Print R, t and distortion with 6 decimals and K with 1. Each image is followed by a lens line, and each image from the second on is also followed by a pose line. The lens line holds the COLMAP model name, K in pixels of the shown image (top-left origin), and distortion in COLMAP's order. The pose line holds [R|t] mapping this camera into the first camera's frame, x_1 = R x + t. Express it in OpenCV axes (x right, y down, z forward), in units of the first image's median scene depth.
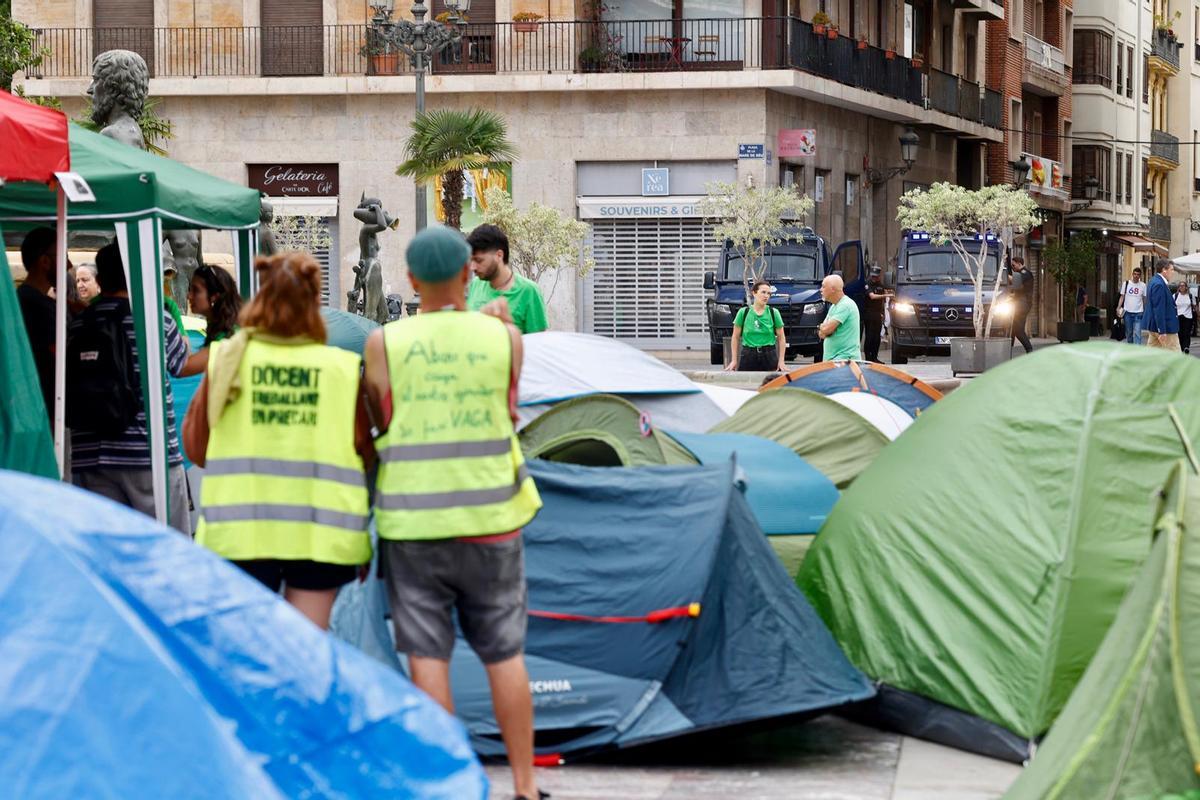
lens RADIAL K [[4441.5, 0, 600.0], [0, 4441.5, 400.0], [0, 0, 1]] dist [0.781823, 3.819814]
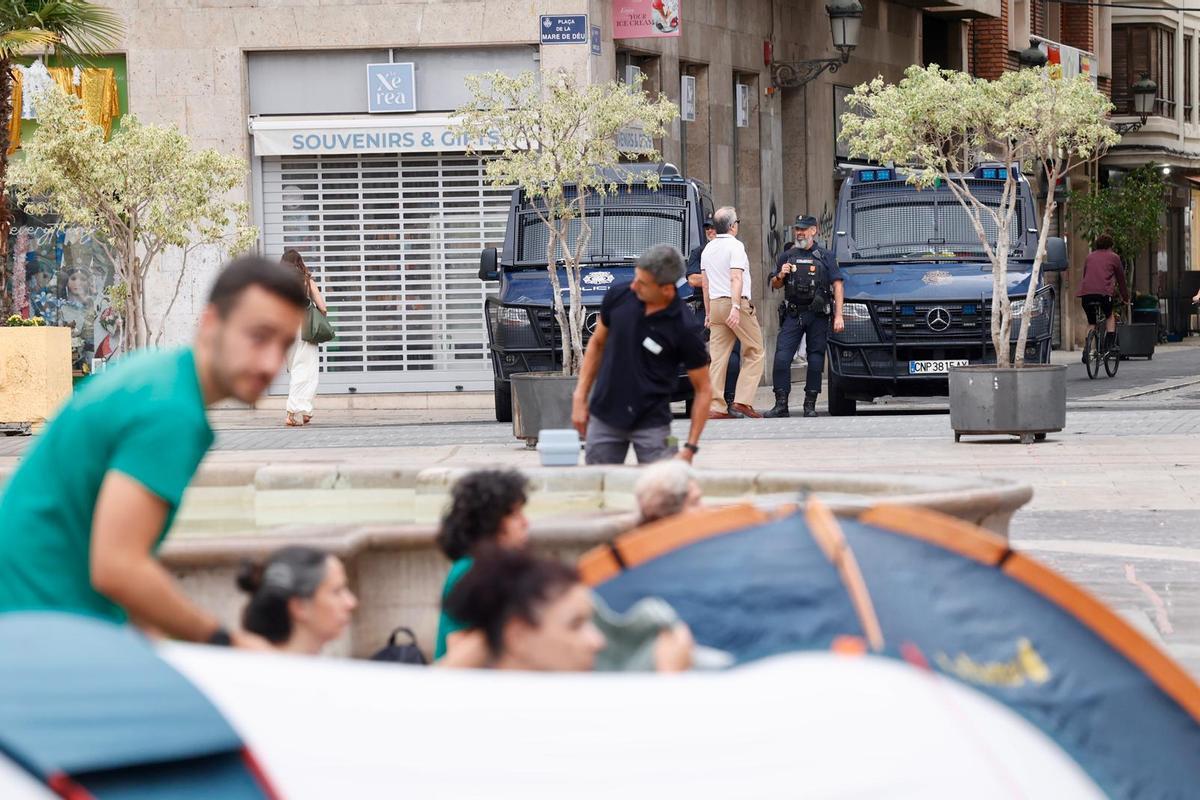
lens RADIAL K [[4441.5, 0, 600.0], [0, 4441.5, 400.0], [0, 0, 1]] dist [0.781823, 3.819814]
pose [[0.999313, -0.022338, 0.029586, 0.020998], [0.022268, 0.999748, 0.002689, -0.011294], [-0.029639, -0.002028, 0.999559, 0.446606]]
